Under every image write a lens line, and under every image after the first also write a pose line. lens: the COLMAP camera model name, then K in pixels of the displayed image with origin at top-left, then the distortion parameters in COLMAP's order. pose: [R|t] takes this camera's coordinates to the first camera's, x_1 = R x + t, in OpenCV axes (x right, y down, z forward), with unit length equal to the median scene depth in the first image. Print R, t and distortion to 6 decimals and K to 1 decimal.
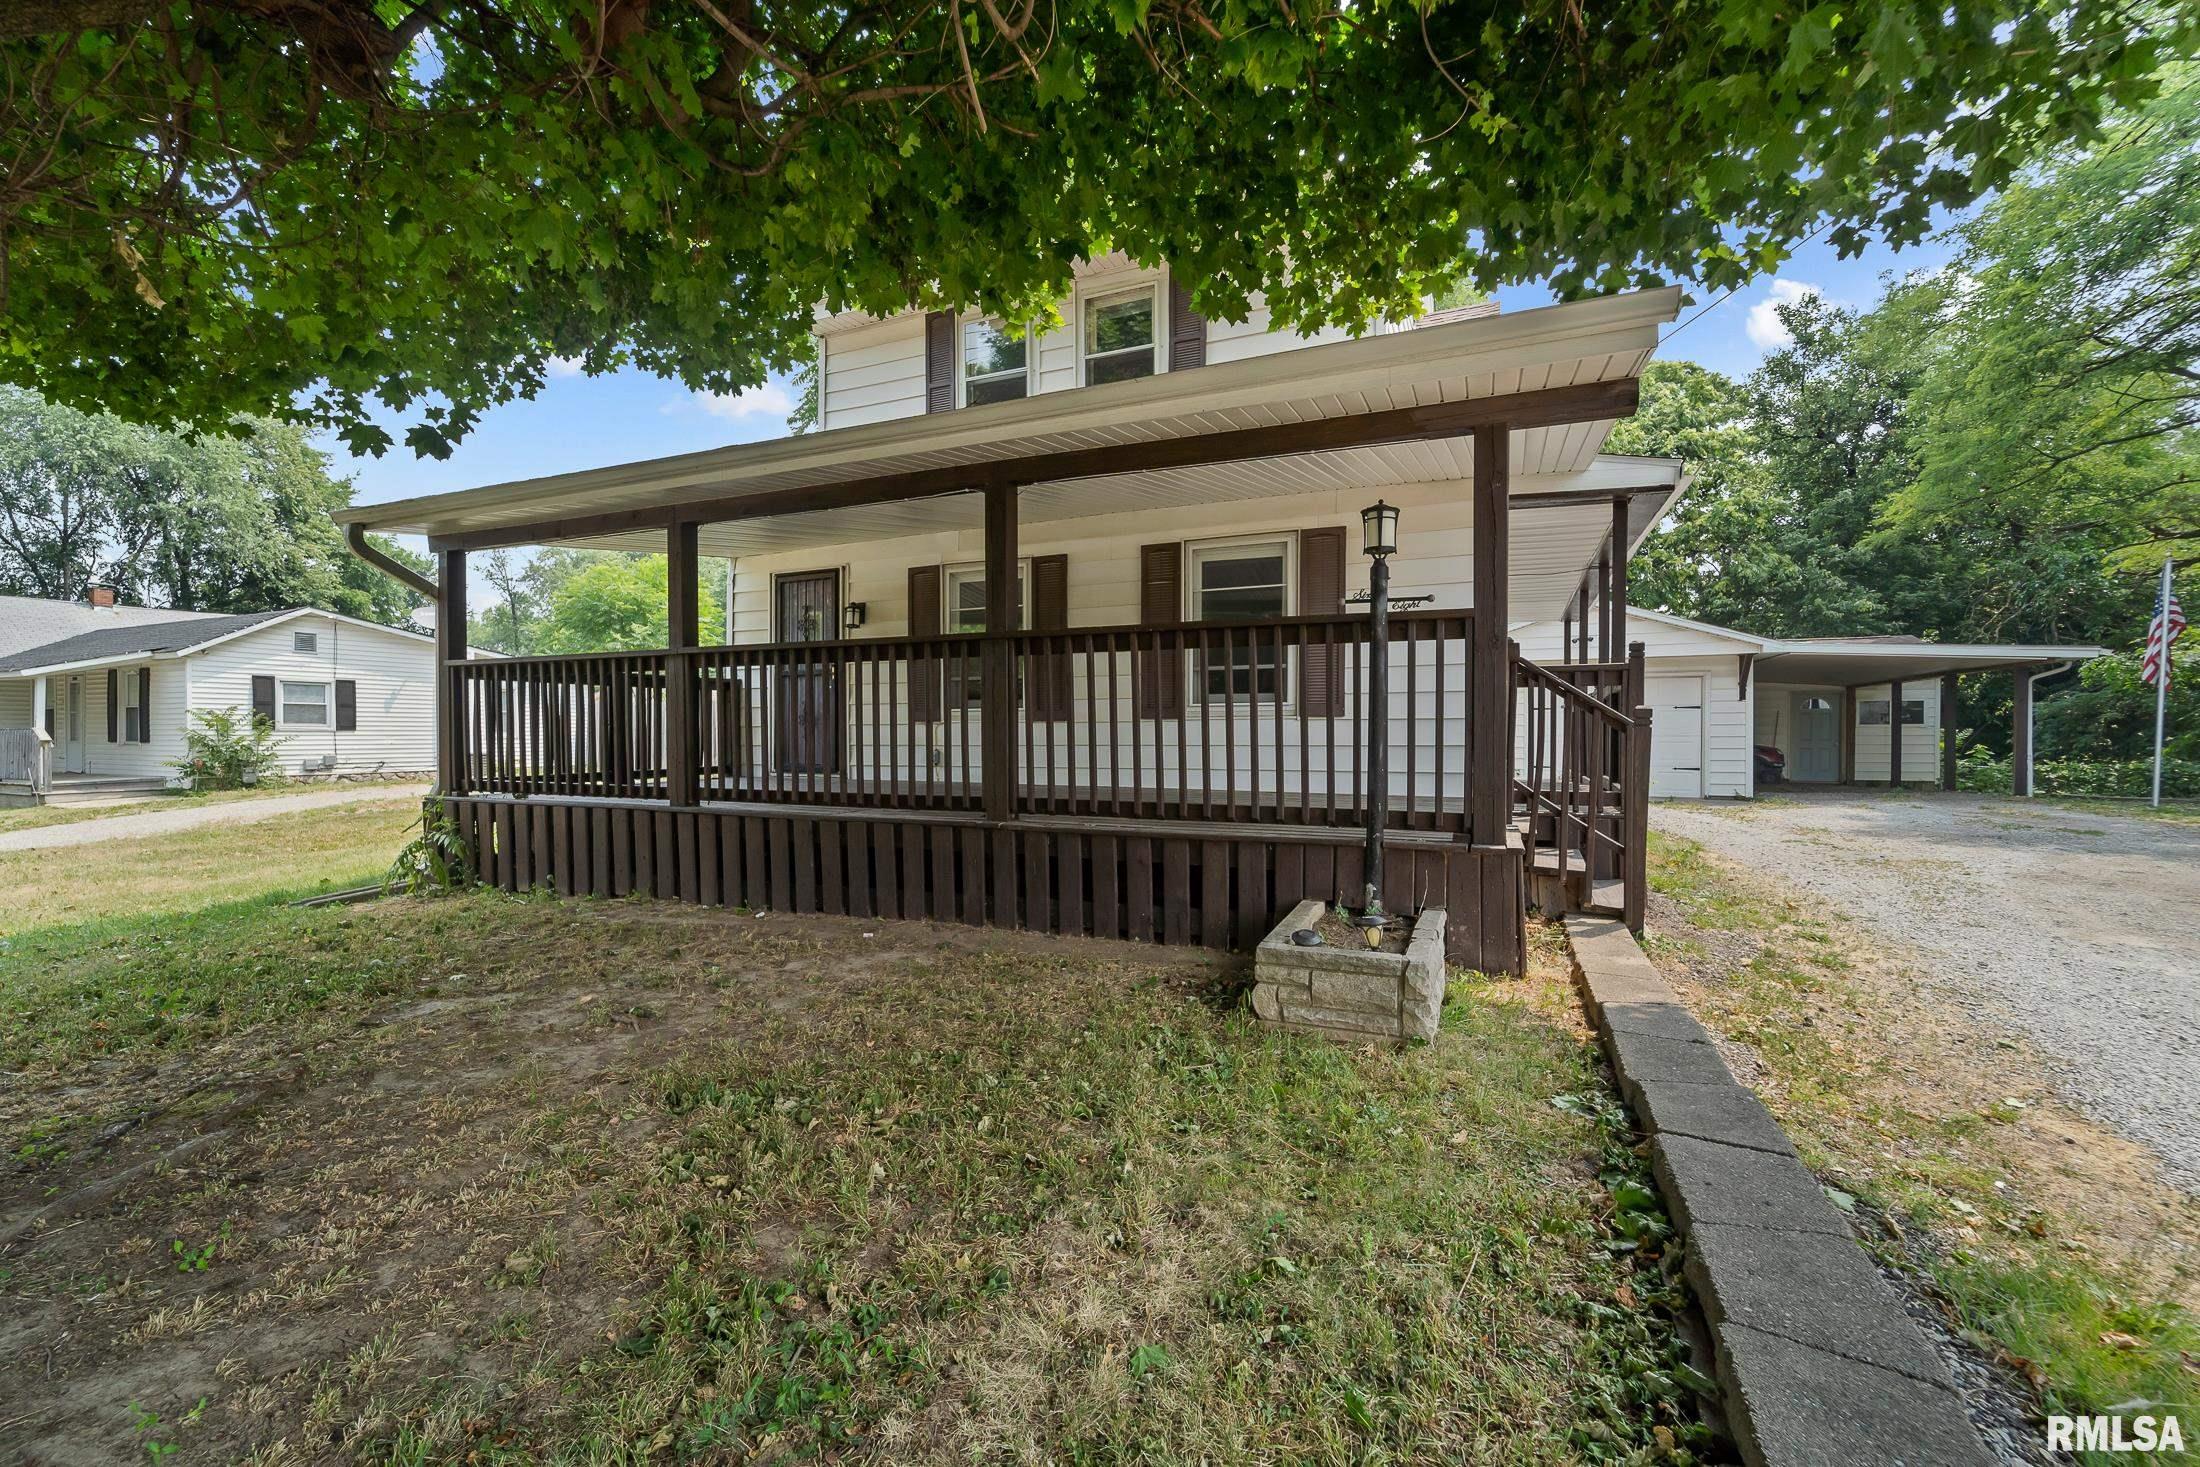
lens RADIAL K [[888.4, 0, 1091.4], [0, 888.4, 735.8], [0, 0, 1]] dist [0.000615, 0.000091]
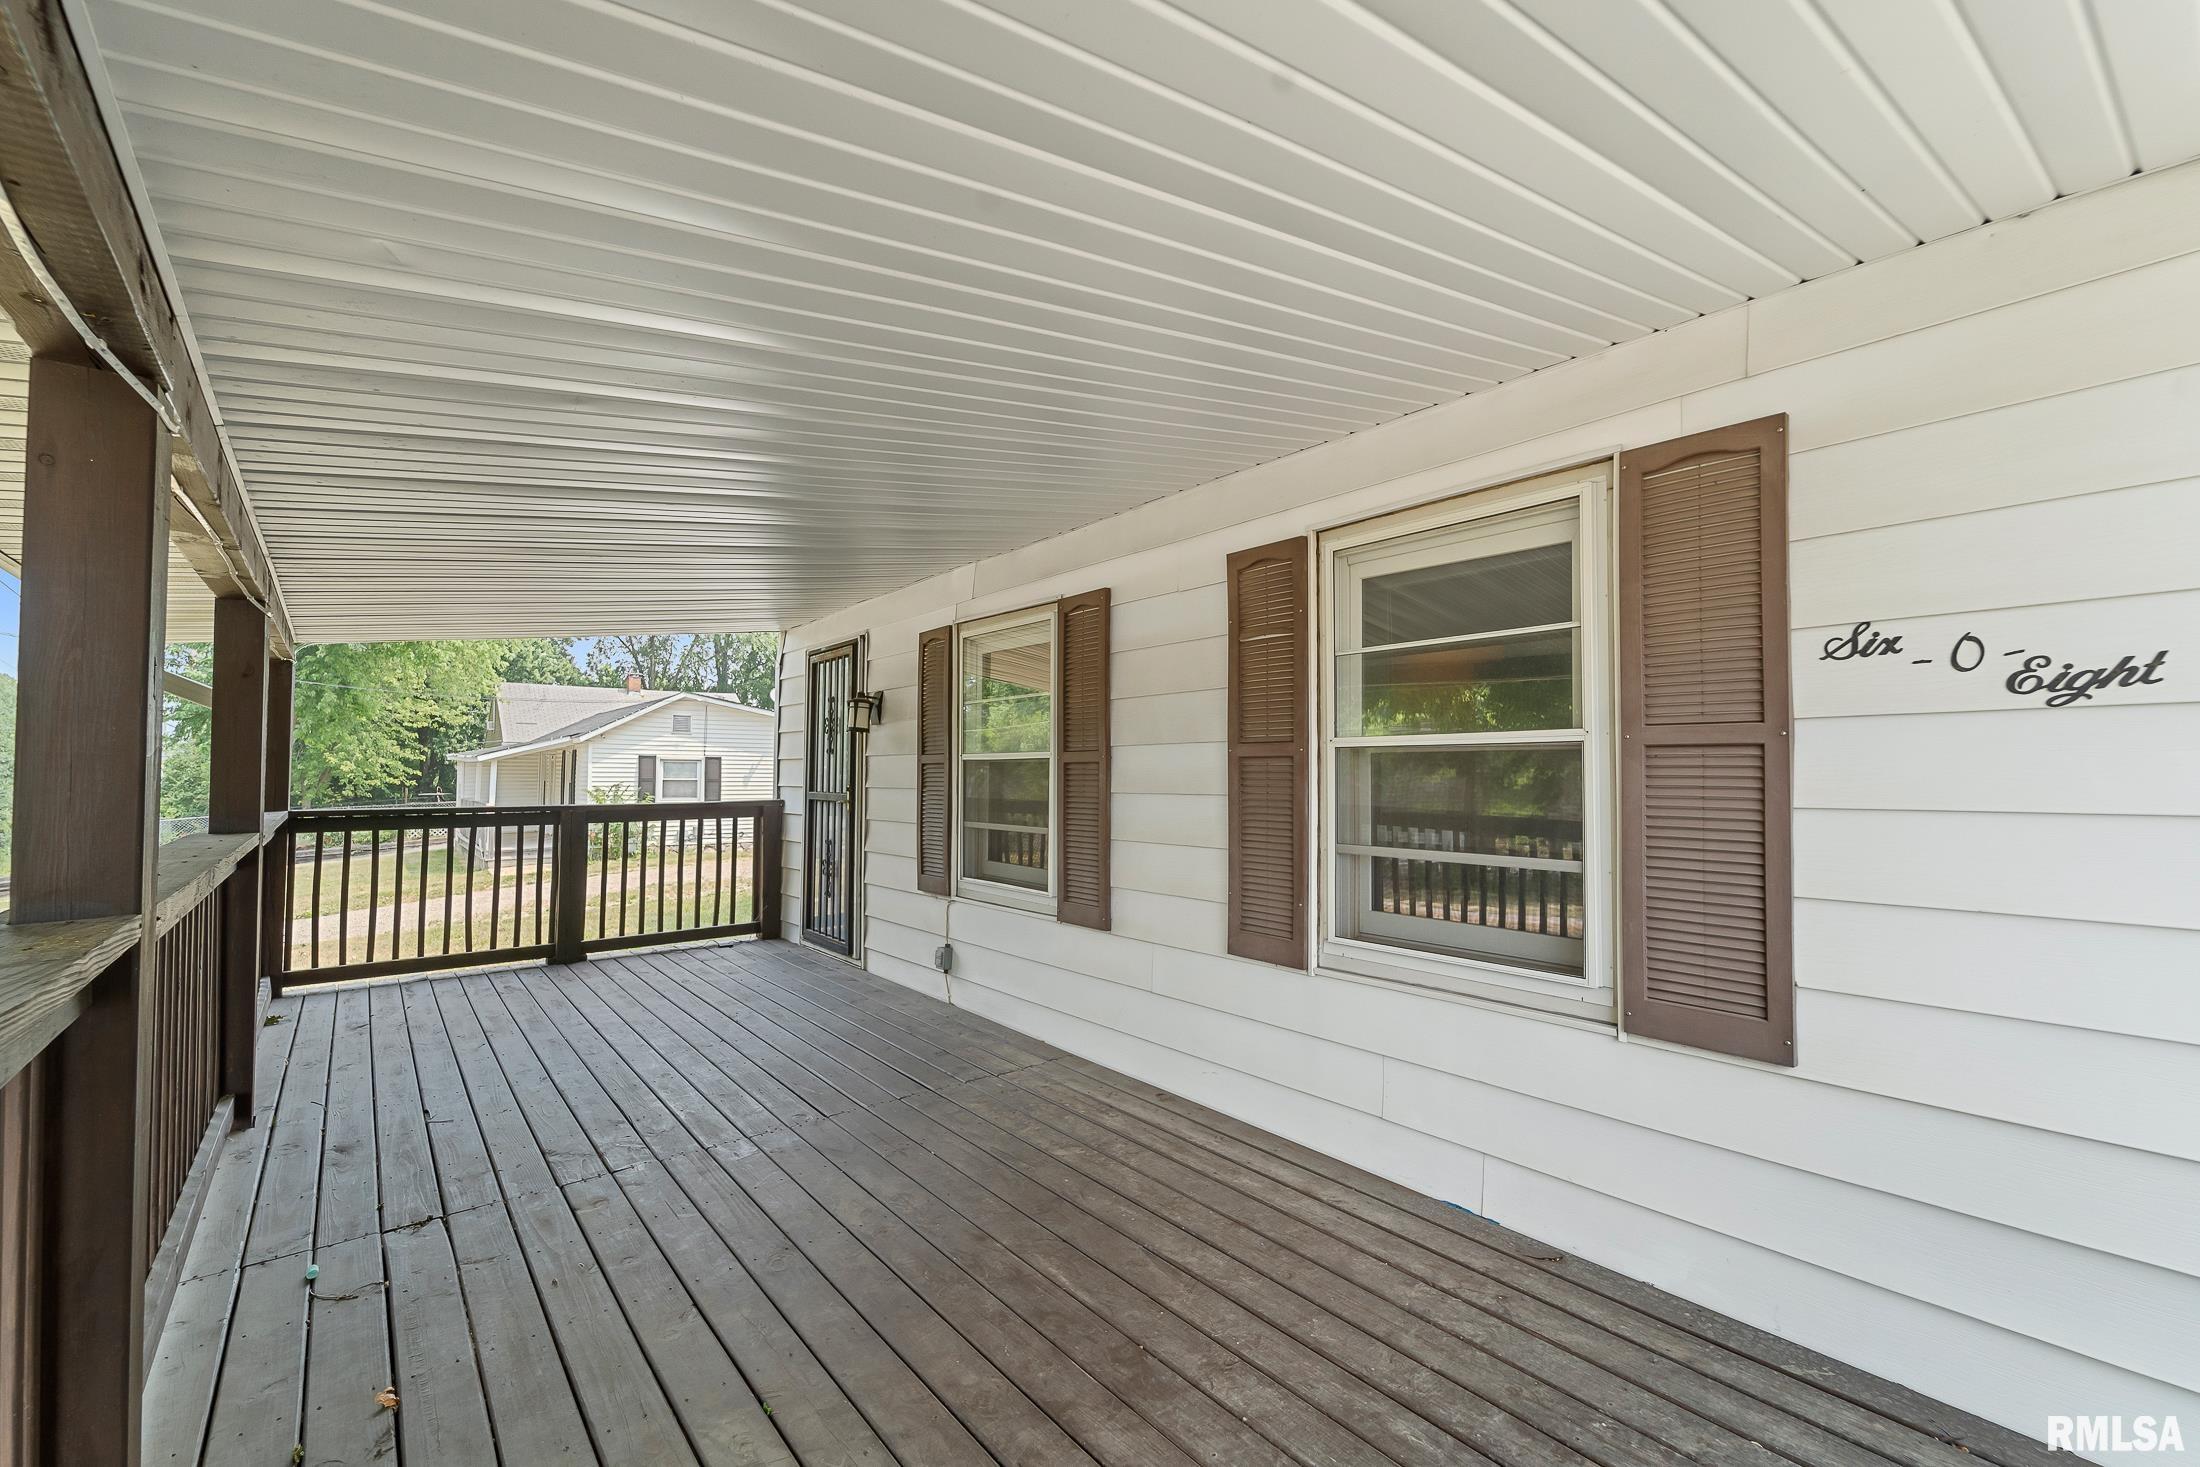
lens RADIAL K [[888.4, 0, 1091.4], [0, 888.4, 735.8], [0, 0, 1]] dist [0.000615, 0.000091]
pose [[0.896853, -0.006513, -0.442281, 0.164816], [-0.020164, 0.998250, -0.055588, -0.086599], [0.441869, 0.058773, 0.895152, 0.510446]]
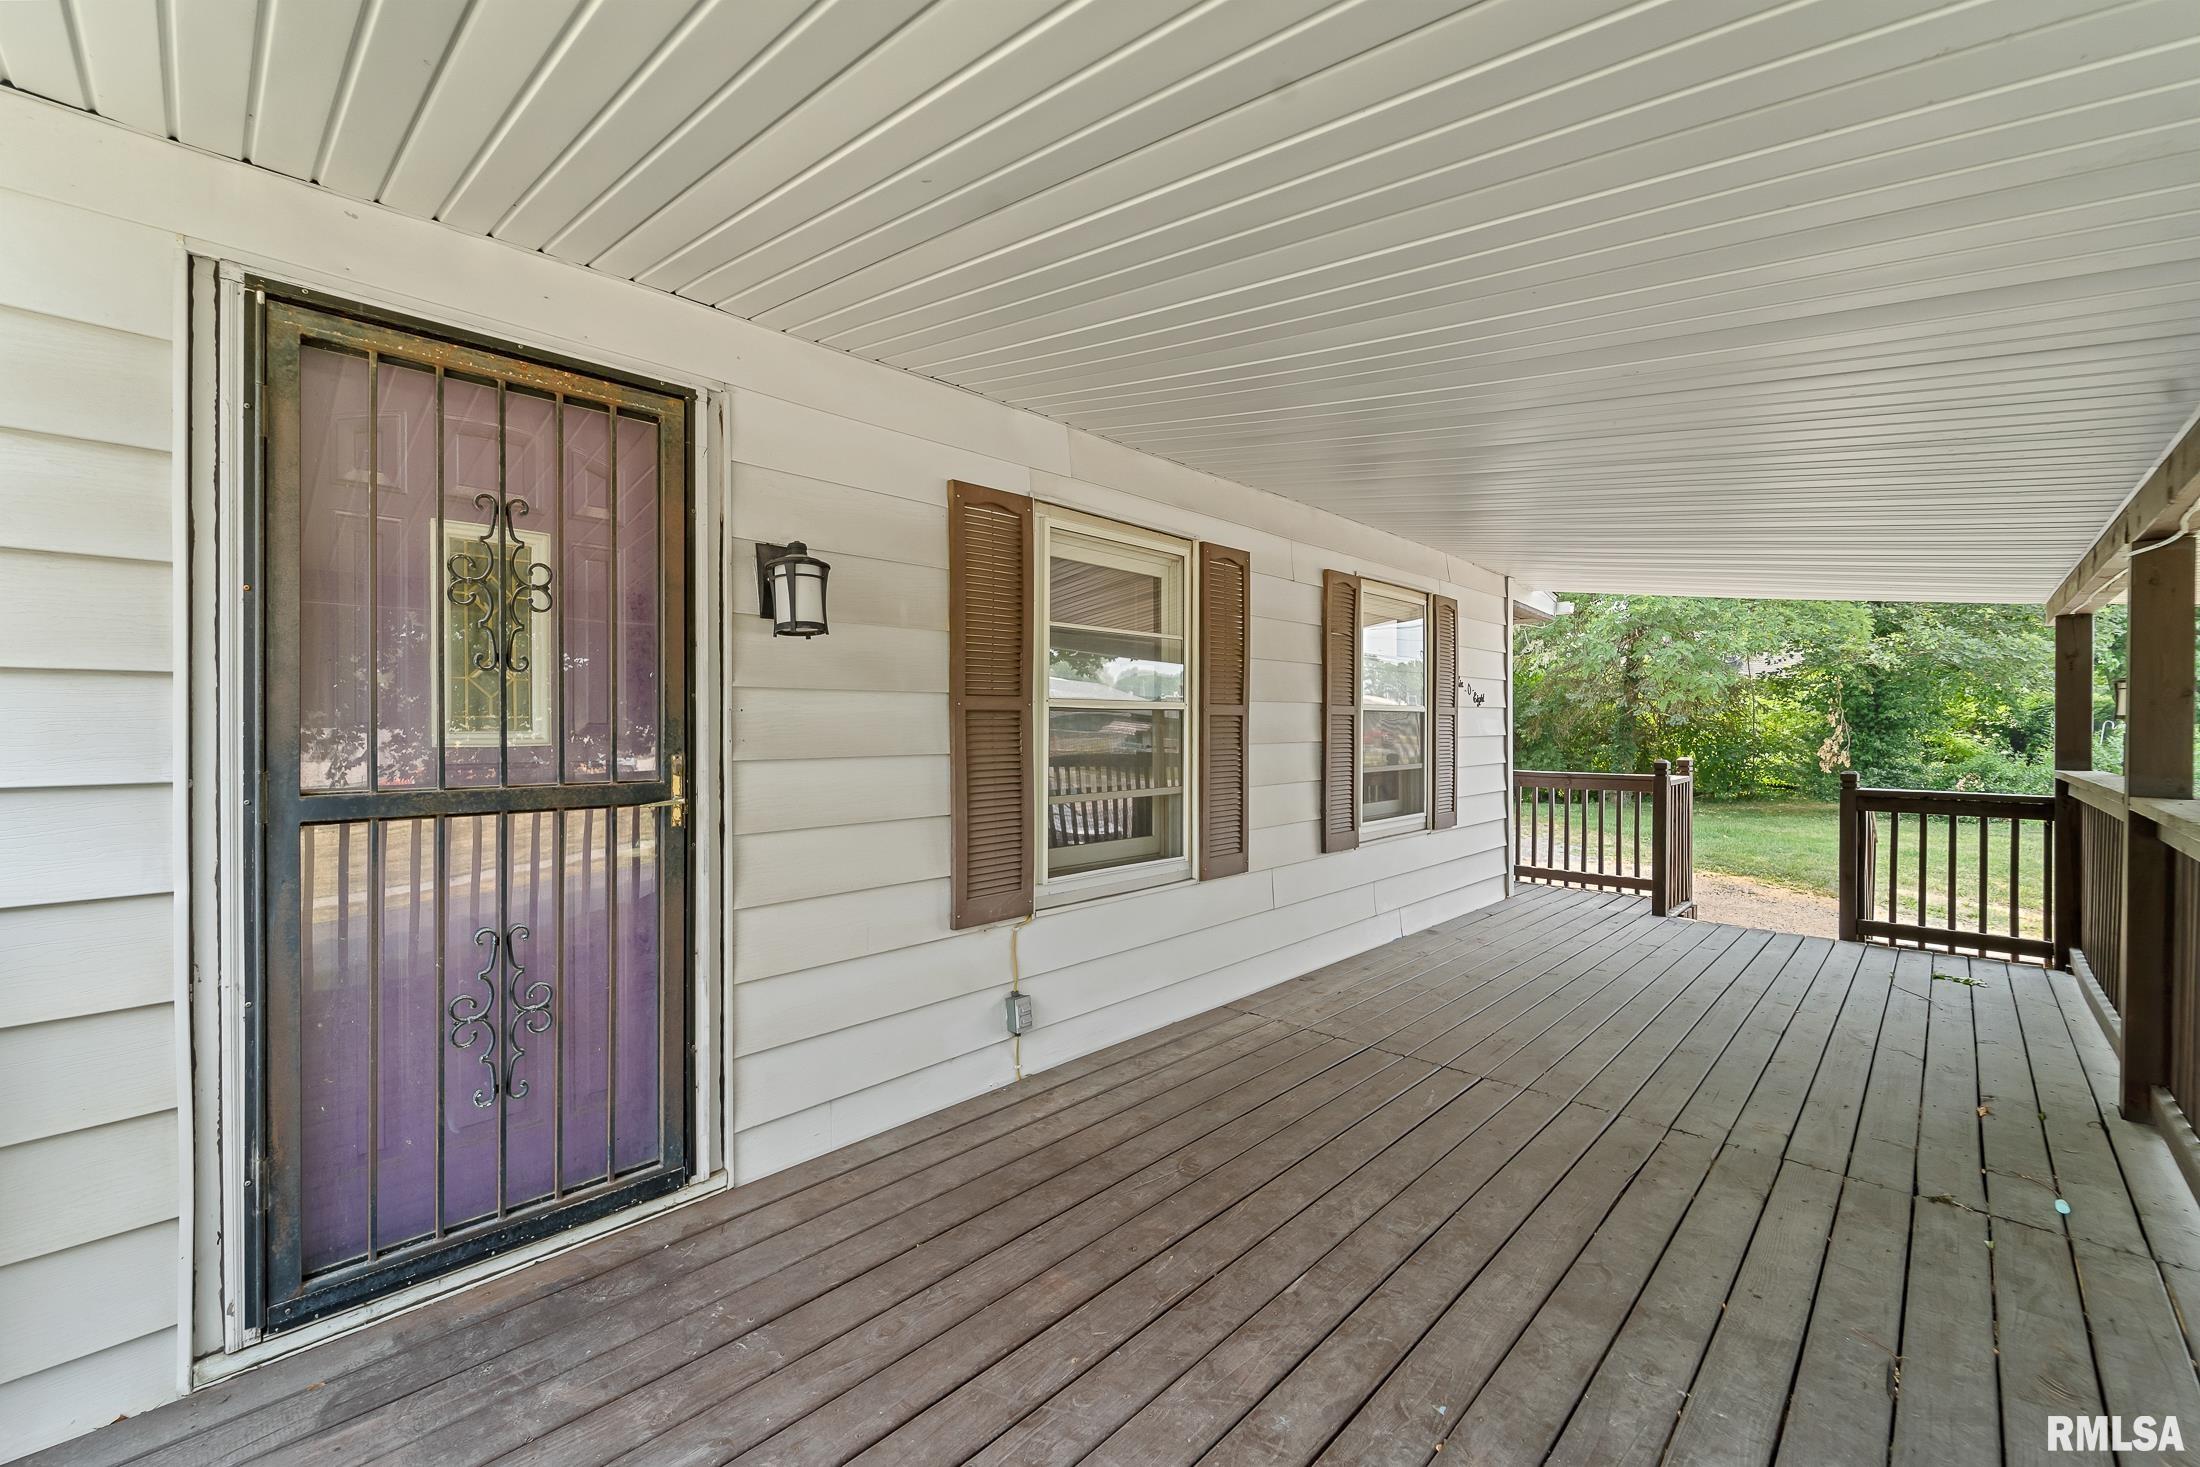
lens RADIAL K [[888.4, 0, 1091.4], [0, 888.4, 735.8], [0, 0, 1]] dist [0.000615, 0.000091]
pose [[0.349126, 0.004494, 0.937065, -0.504917], [0.025495, 0.999573, -0.014292, -0.082745], [-0.936729, 0.028880, 0.348862, 0.826549]]
